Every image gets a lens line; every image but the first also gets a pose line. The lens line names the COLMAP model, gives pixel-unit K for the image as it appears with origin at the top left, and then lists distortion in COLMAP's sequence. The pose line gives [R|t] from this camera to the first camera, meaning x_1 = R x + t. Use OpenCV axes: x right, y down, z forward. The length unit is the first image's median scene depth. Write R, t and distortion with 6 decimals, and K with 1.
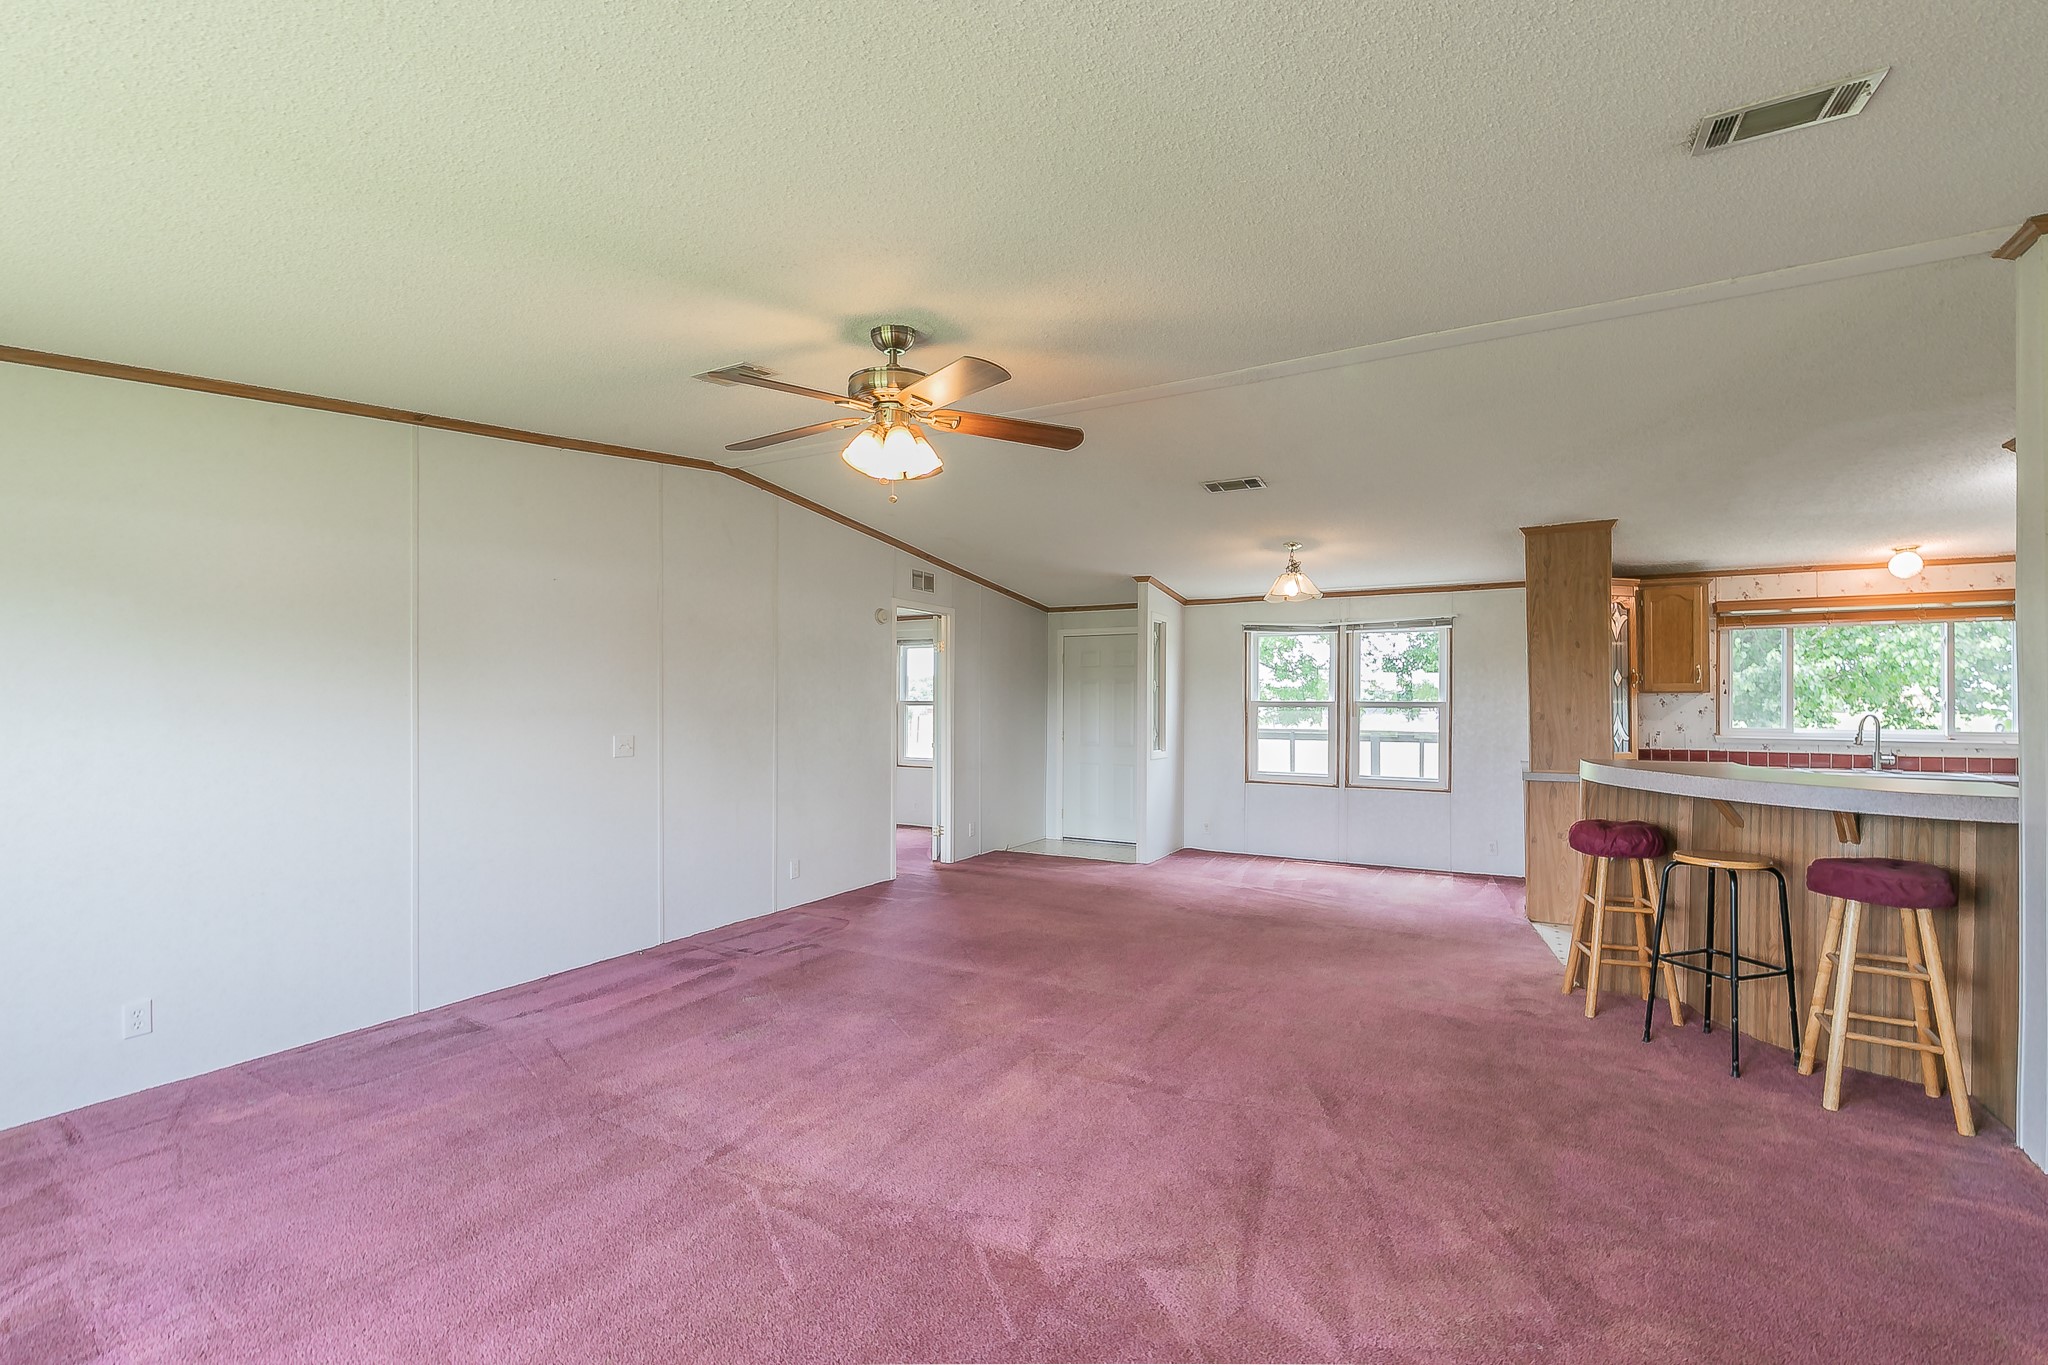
lens RADIAL K [[897.3, 0, 1019.9], [0, 897.3, 693.7], [0, 0, 1]] dist [-0.004005, 0.000054]
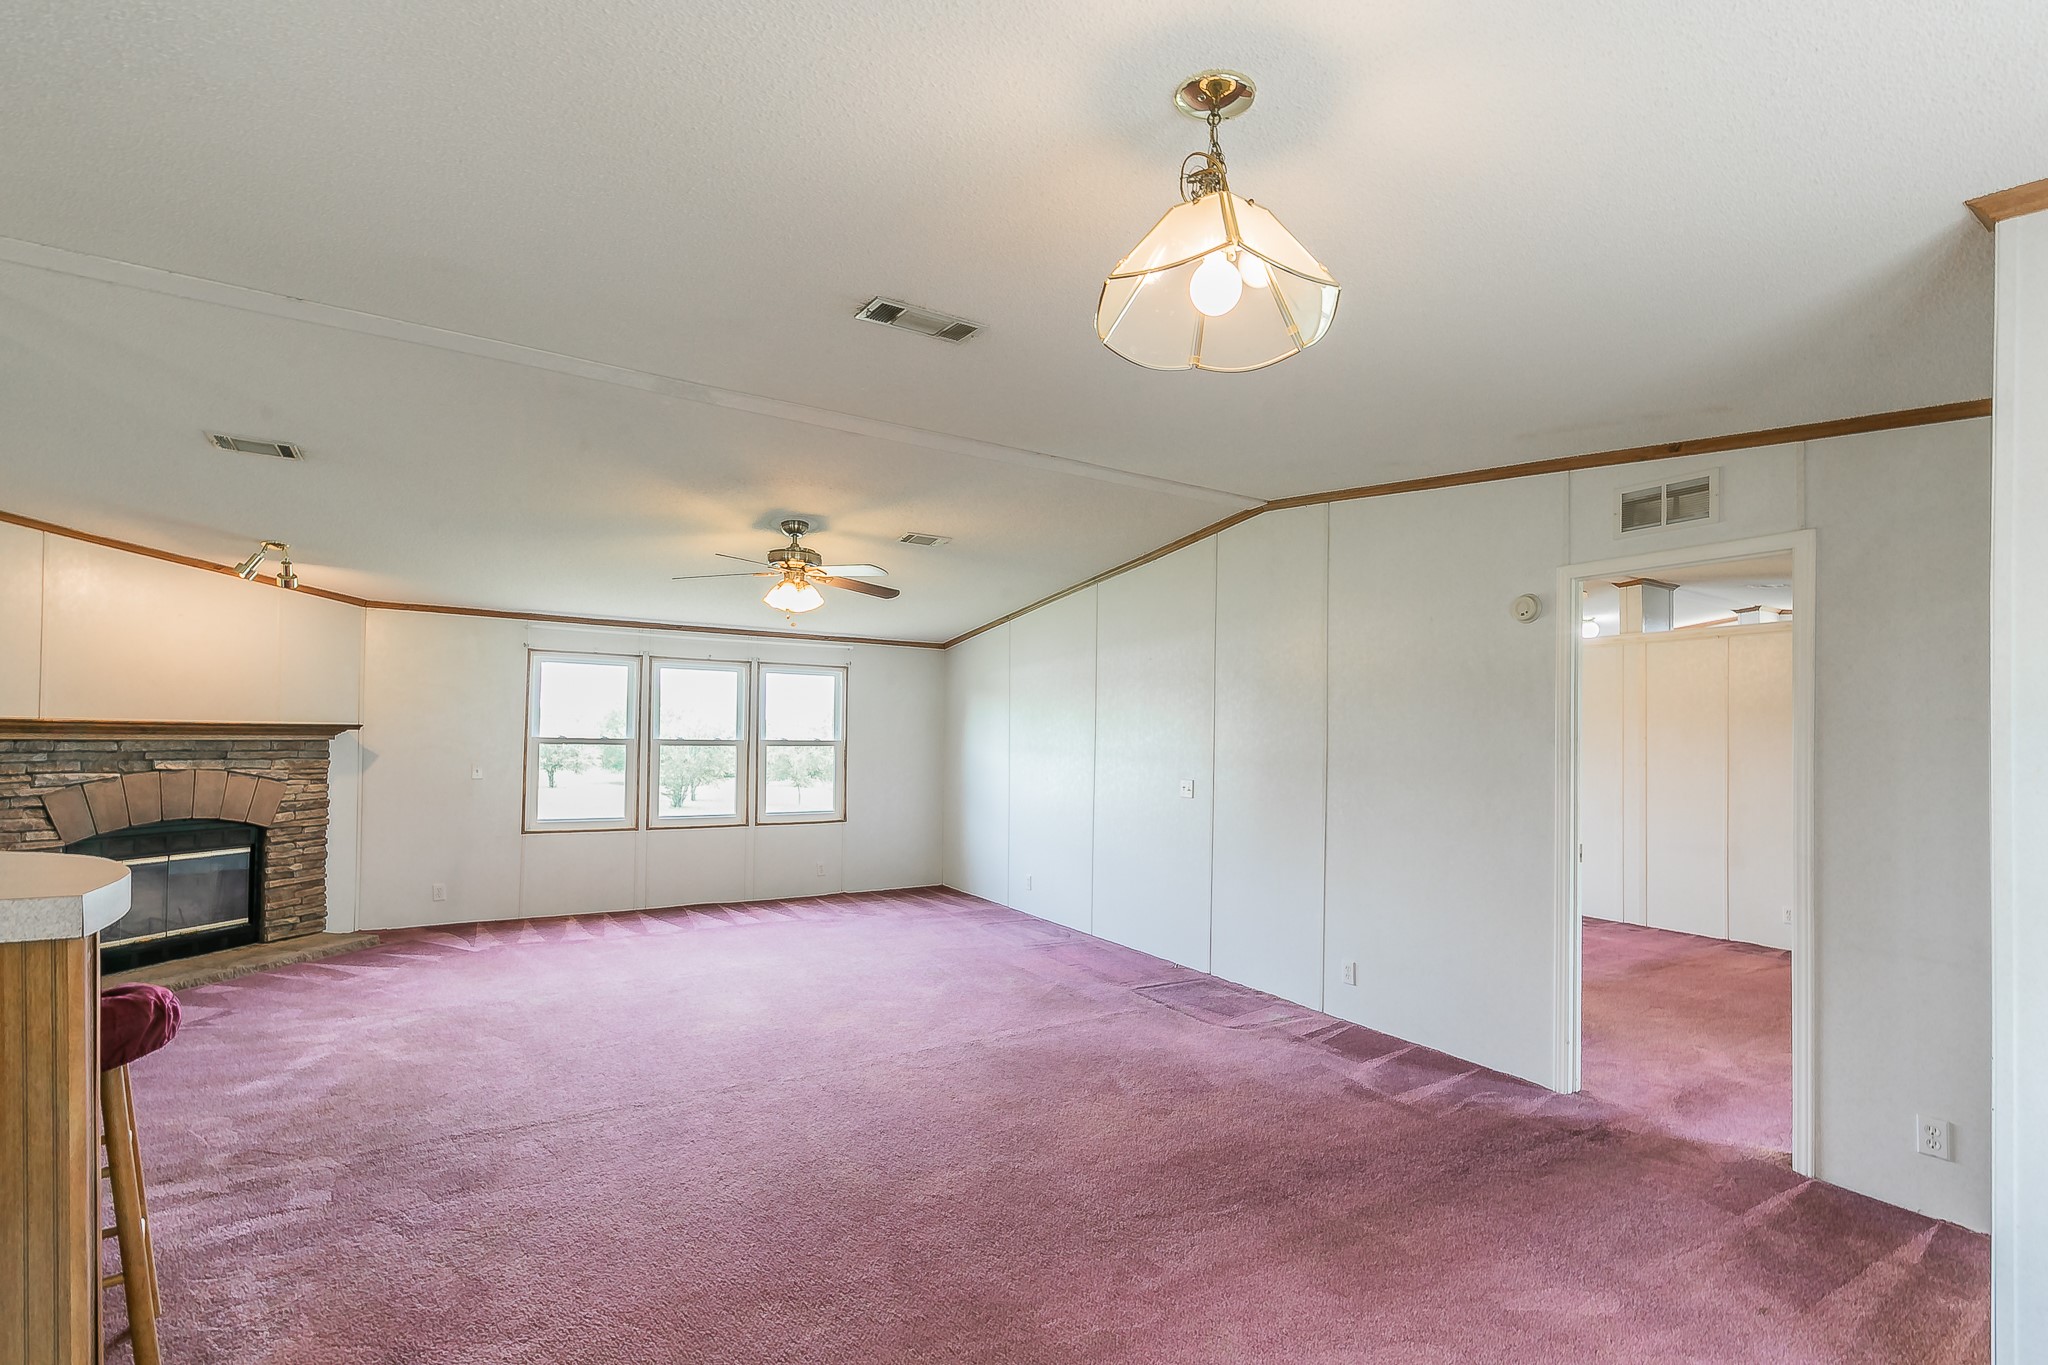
lens RADIAL K [[897.3, 0, 1019.9], [0, 897.3, 693.7], [0, 0, 1]] dist [-0.004005, 0.000054]
pose [[0.467746, 0.050525, 0.882418, -0.411638], [-0.016899, 0.998694, -0.048225, 0.001335], [-0.883702, 0.007645, 0.467988, 0.286562]]
